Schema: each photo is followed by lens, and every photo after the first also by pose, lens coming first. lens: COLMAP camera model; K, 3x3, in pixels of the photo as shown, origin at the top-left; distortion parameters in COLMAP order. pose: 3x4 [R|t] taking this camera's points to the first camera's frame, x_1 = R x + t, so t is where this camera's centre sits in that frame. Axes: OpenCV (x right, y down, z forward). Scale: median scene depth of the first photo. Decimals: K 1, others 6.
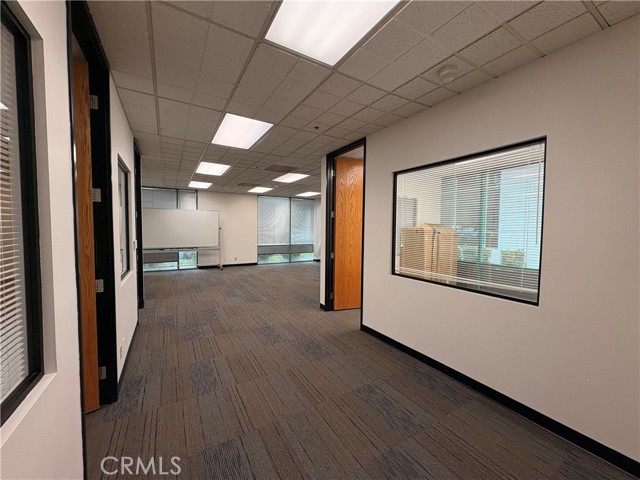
lens RADIAL K [[254.9, 0, 320.0], [0, 254.9, 240.0], [0, 0, 1]] dist [-0.001221, -0.000013]
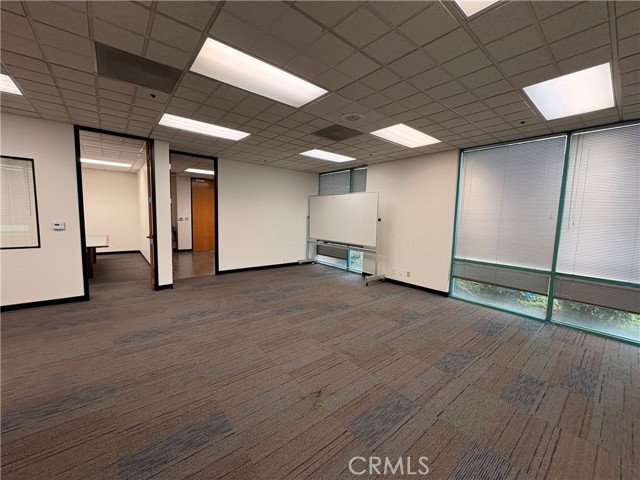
lens RADIAL K [[254.9, 0, 320.0], [0, 254.9, 240.0], [0, 0, 1]] dist [-0.001221, -0.000013]
pose [[0.158823, 0.088174, -0.983362, 0.195795], [-0.079064, 0.993941, 0.076353, -0.031201], [0.984136, 0.065622, 0.164832, 0.739564]]
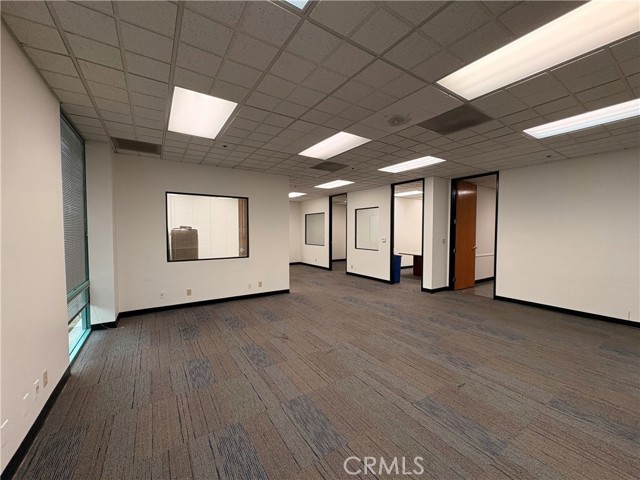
lens RADIAL K [[254.9, 0, 320.0], [0, 254.9, 240.0], [0, 0, 1]] dist [-0.001221, -0.000013]
pose [[-0.998604, -0.009049, -0.052039, -0.048749], [-0.013658, 0.995945, 0.088918, -0.054940], [0.051023, 0.089505, -0.994679, 1.151344]]
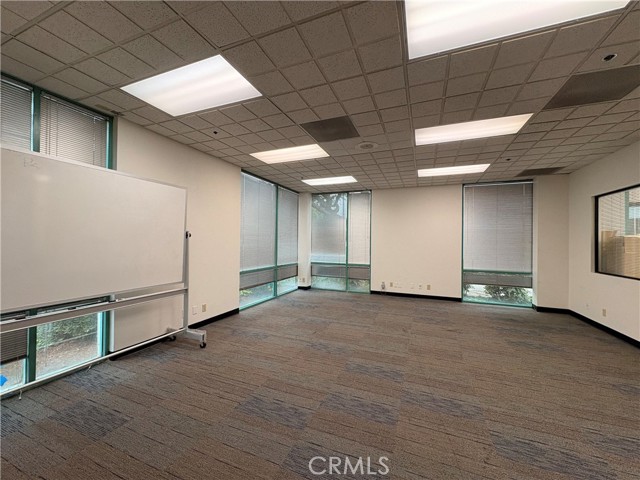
lens RADIAL K [[254.9, 0, 320.0], [0, 254.9, 240.0], [0, 0, 1]] dist [-0.001221, -0.000013]
pose [[0.793767, 0.000513, 0.608222, -0.453569], [0.030657, 0.998695, -0.040853, -0.016690], [-0.607449, 0.051074, 0.792715, 0.570069]]
